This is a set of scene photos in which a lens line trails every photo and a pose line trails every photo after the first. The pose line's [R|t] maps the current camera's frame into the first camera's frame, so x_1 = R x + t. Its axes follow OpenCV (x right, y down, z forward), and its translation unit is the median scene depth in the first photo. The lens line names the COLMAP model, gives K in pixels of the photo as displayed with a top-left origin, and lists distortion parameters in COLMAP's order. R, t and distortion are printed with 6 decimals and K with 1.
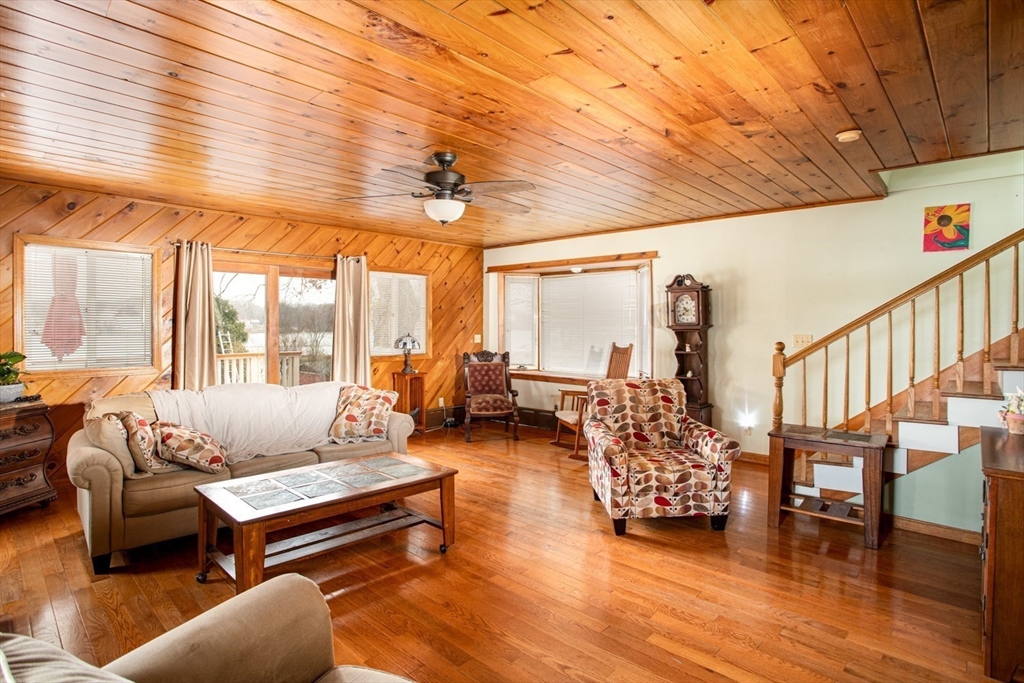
lens RADIAL K [[519.3, 0, 506.8], [0, 519.3, 319.3], [0, 0, 1]] dist [-0.064561, 0.027188]
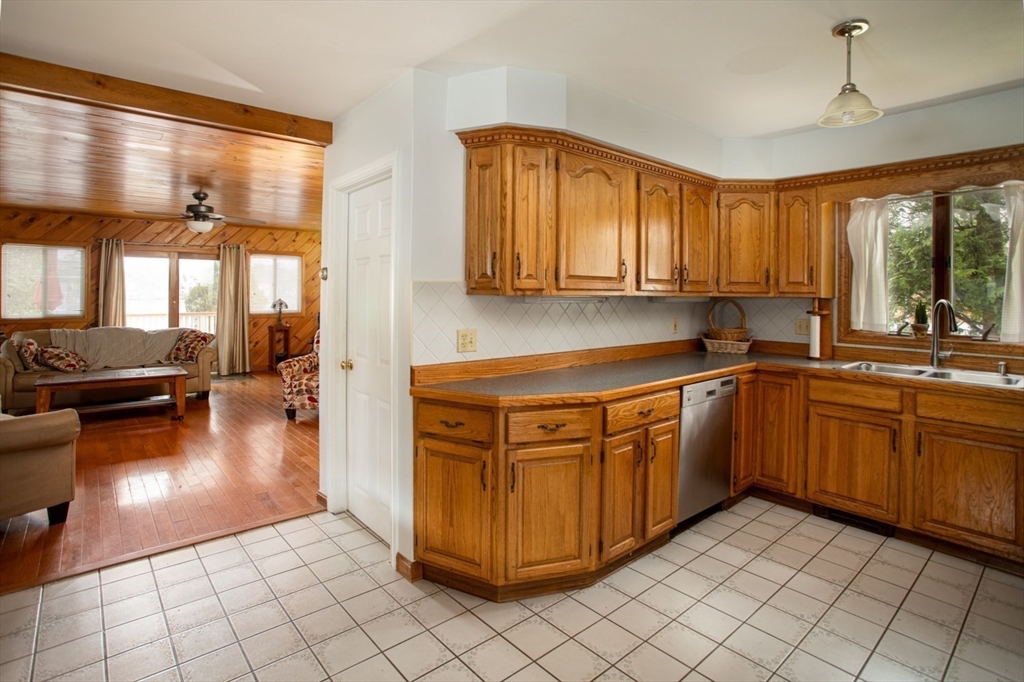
lens RADIAL K [[506.8, 0, 509.3], [0, 506.8, 291.7], [0, 0, 1]] dist [-0.057609, 0.024820]
pose [[0.993758, 0.004894, -0.111453, 1.095636], [-0.003407, 0.999903, 0.013528, -0.020560], [0.111508, -0.013063, 0.993678, -0.540560]]
